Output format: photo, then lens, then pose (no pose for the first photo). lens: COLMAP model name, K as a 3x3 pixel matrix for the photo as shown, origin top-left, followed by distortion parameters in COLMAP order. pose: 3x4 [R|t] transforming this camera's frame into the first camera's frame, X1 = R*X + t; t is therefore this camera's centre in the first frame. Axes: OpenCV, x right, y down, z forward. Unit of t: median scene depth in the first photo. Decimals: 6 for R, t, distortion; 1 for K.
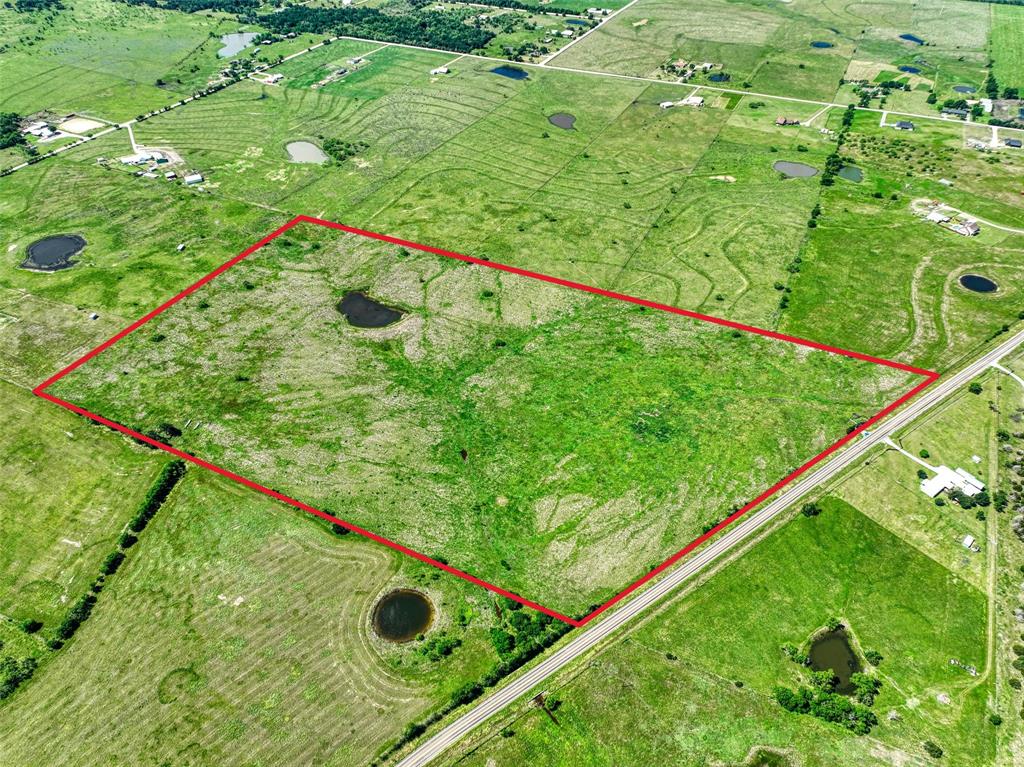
lens RADIAL K [[728.7, 0, 511.6], [0, 728.7, 381.3], [0, 0, 1]] dist [-0.001579, 0.018892]
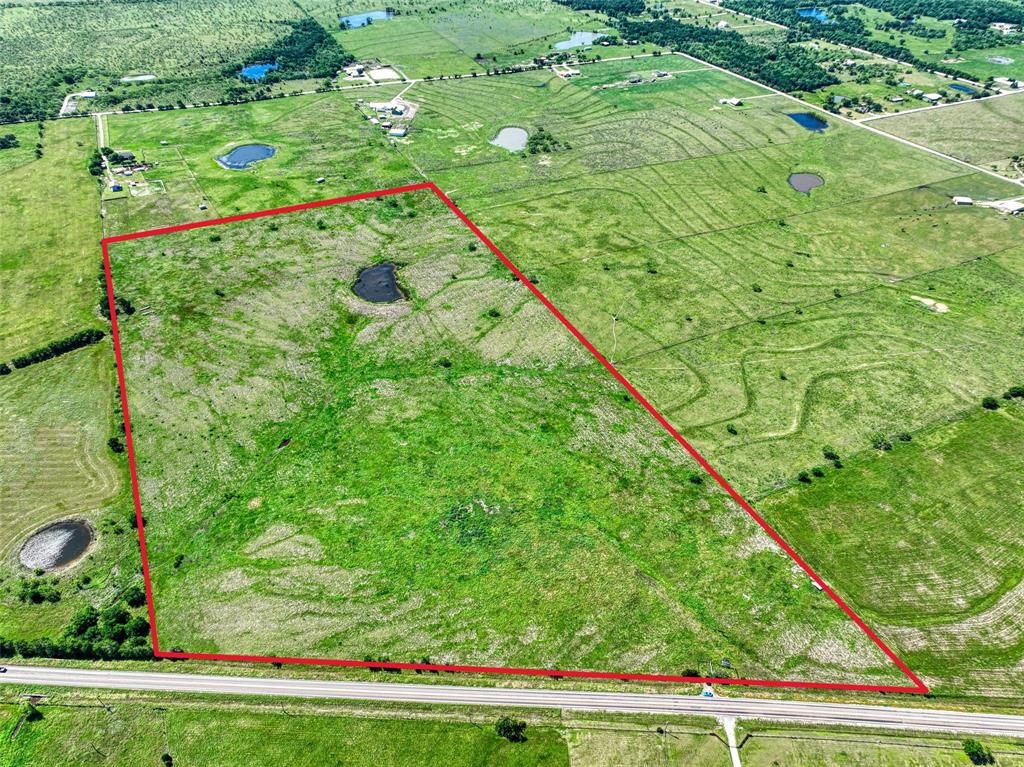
lens RADIAL K [[728.7, 0, 510.8], [0, 728.7, 384.4], [0, 0, 1]] dist [-0.001579, 0.018892]
pose [[0.782990, 0.395198, -0.480360, 0.480905], [-0.415452, 0.906994, 0.069006, -0.124088], [0.462954, 0.145535, 0.874353, 0.293657]]
